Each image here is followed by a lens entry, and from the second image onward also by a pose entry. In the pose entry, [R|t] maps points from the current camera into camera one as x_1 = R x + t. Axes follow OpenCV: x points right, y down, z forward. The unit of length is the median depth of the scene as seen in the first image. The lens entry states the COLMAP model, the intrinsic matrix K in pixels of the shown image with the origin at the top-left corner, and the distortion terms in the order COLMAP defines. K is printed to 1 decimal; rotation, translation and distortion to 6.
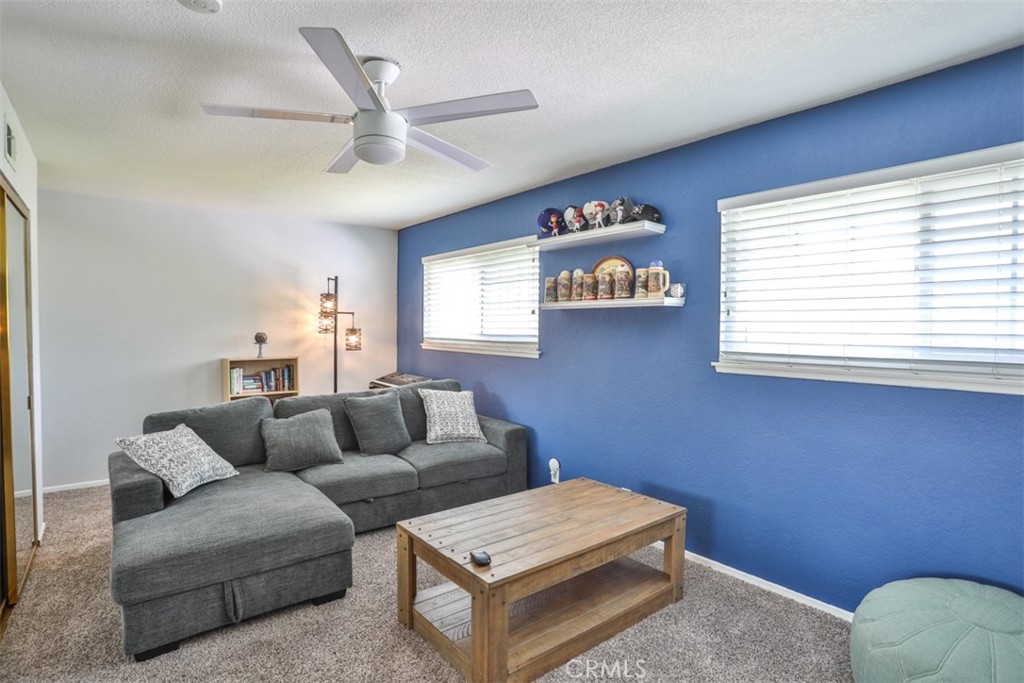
lens RADIAL K [[524.1, 0, 509.3], [0, 524.1, 340.2], [0, 0, 1]] dist [-0.086257, 0.040833]
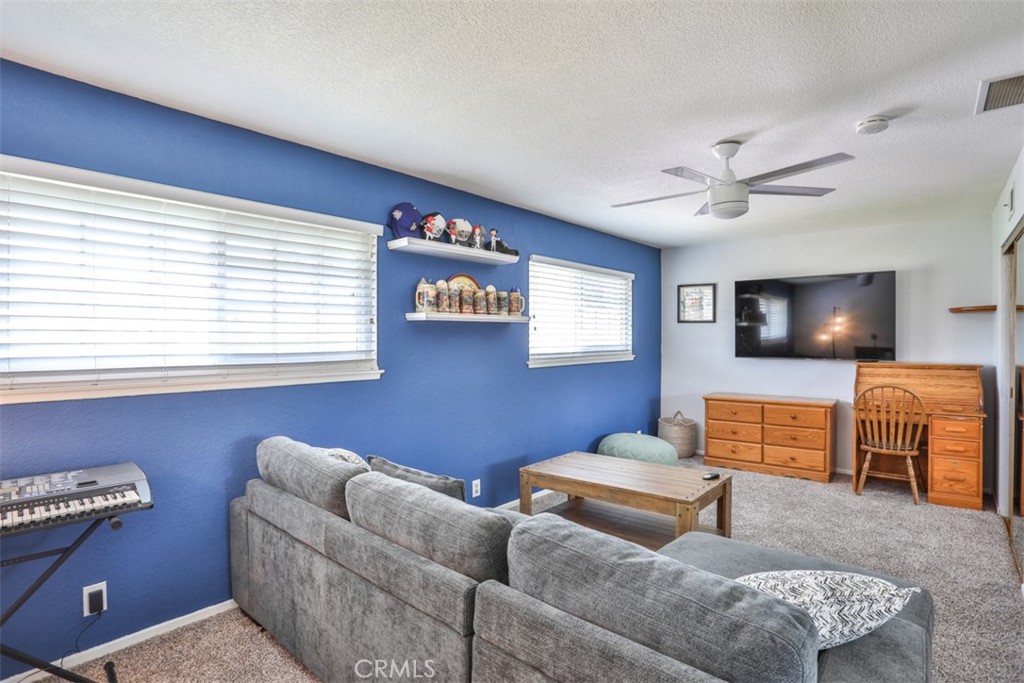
lens RADIAL K [[524.1, 0, 509.3], [0, 524.1, 340.2], [0, 0, 1]] dist [-0.086257, 0.040833]
pose [[-0.193432, -0.009162, 0.981071, -0.887071], [0.027743, 0.999505, 0.014804, -0.035991], [-0.980721, 0.030081, -0.193083, 1.113676]]
